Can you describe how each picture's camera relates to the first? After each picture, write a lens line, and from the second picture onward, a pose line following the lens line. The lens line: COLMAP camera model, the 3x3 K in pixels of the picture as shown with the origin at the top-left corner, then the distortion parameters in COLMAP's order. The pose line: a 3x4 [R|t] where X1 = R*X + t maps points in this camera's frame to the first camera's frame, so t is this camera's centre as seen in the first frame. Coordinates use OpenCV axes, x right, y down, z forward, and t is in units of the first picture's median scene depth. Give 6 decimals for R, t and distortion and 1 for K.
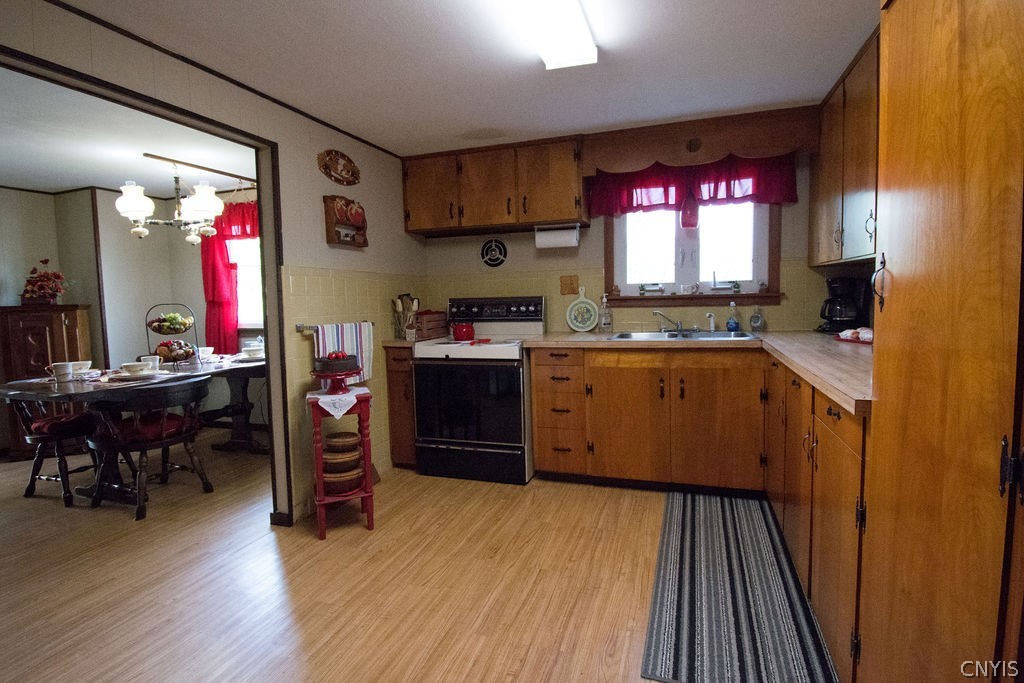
lens RADIAL K [[493.7, 0, 512.0], [0, 493.7, 341.5], [0, 0, 1]] dist [0.021345, -0.031013]
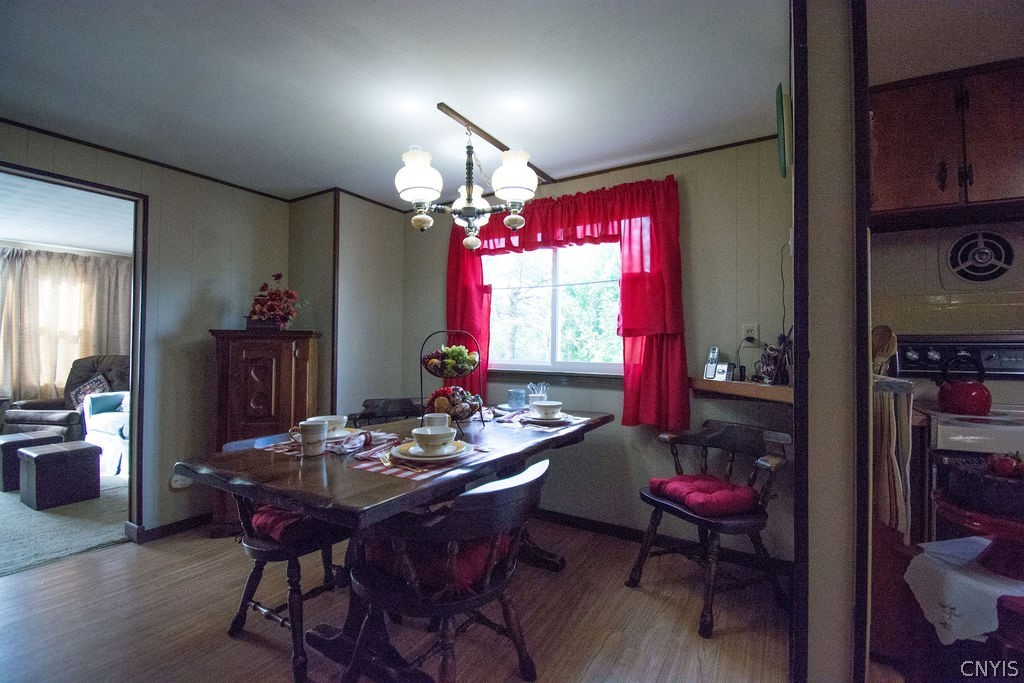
lens RADIAL K [[448.0, 0, 512.0], [0, 448.0, 341.5], [0, 0, 1]] dist [0.014977, -0.021751]
pose [[0.975667, 0.028289, -0.217426, -0.446964], [-0.048808, 0.994782, -0.089586, -0.012104], [0.213757, 0.098019, 0.971957, 0.407855]]
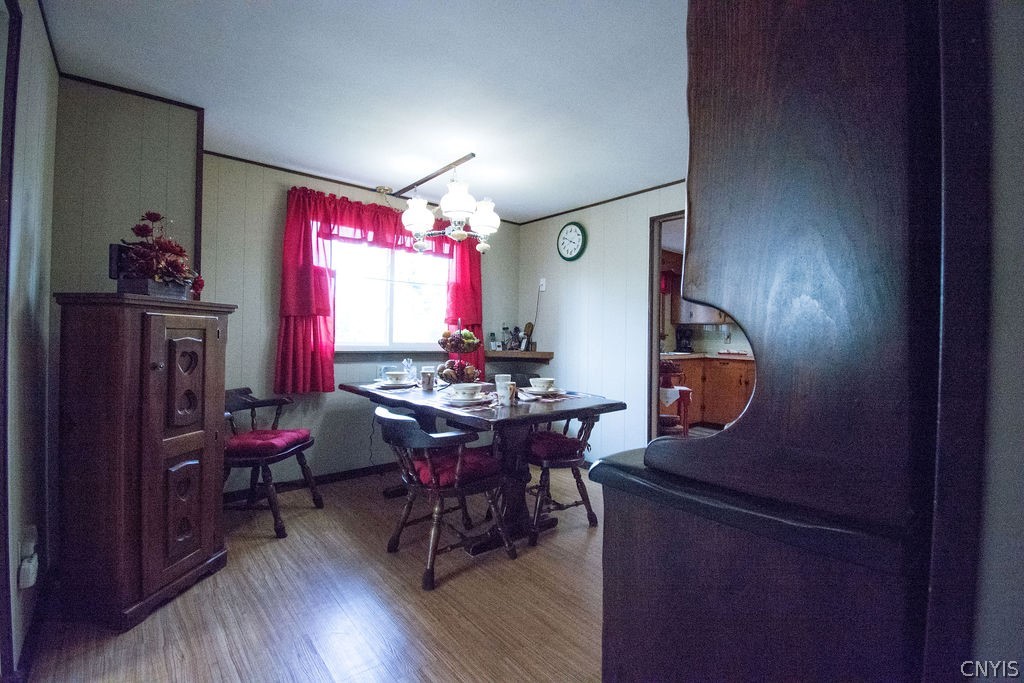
lens RADIAL K [[448.0, 0, 512.0], [0, 448.0, 341.5], [0, 0, 1]] dist [0.014977, -0.021751]
pose [[0.496869, 0.031735, 0.867245, -1.244180], [0.043160, 0.997191, -0.061218, 0.016943], [-0.866752, 0.067848, 0.494104, 0.489336]]
